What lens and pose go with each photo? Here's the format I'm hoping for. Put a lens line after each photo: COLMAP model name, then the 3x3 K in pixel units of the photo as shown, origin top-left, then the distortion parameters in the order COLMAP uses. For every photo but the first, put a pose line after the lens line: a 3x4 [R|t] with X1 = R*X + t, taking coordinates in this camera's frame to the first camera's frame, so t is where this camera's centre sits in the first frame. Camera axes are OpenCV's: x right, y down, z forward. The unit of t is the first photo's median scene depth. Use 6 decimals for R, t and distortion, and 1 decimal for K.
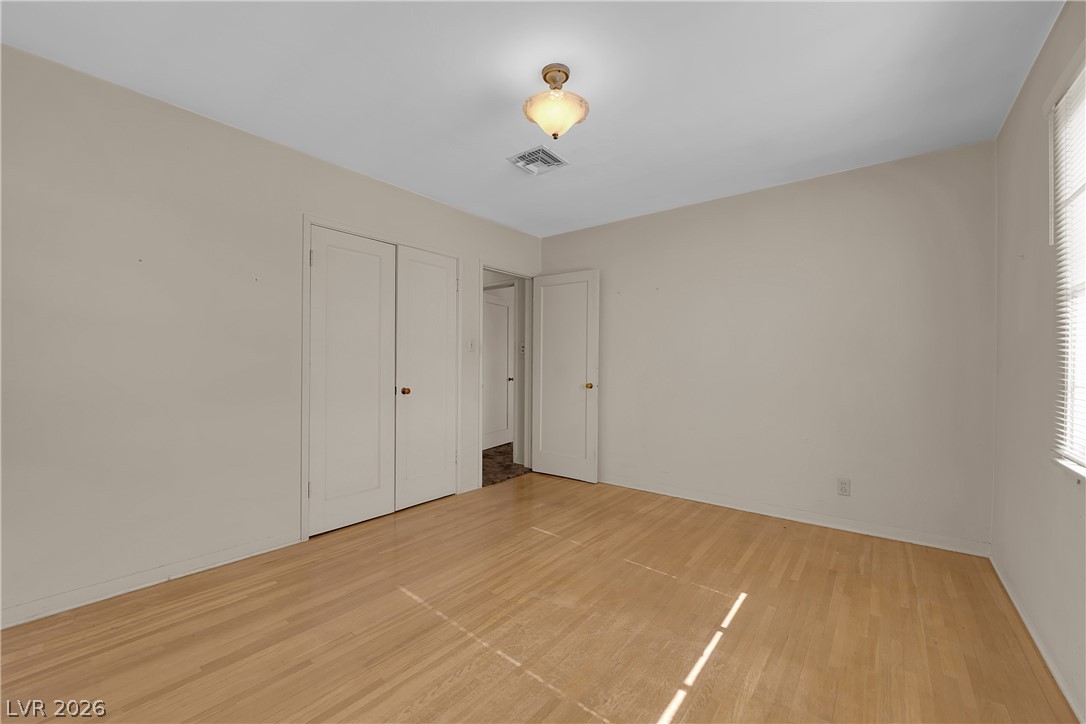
lens RADIAL K [[440.8, 0, 543.2], [0, 440.8, 361.2], [0, 0, 1]] dist [0.000233, 0.000011]
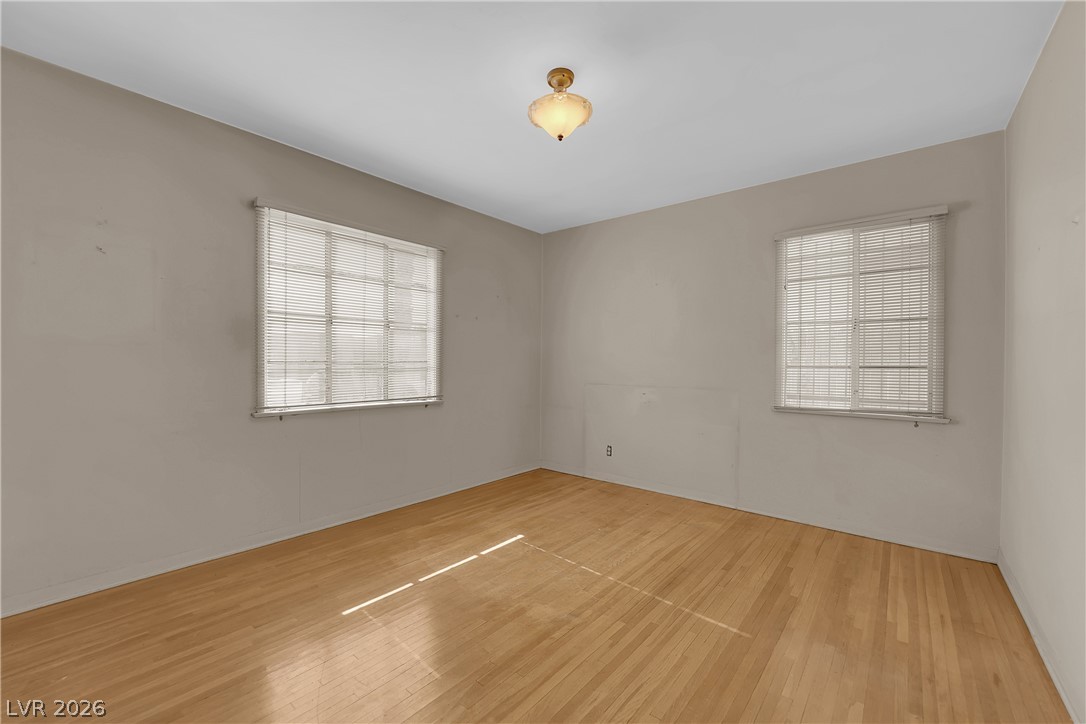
lens RADIAL K [[440.8, 0, 543.5], [0, 440.8, 361.6], [0, 0, 1]] dist [0.000233, 0.000011]
pose [[-0.999494, -0.015155, 0.027966, 0.029993], [-0.015174, 0.999885, -0.000443, 0.007487], [-0.027956, -0.000867, -0.999609, 2.048196]]
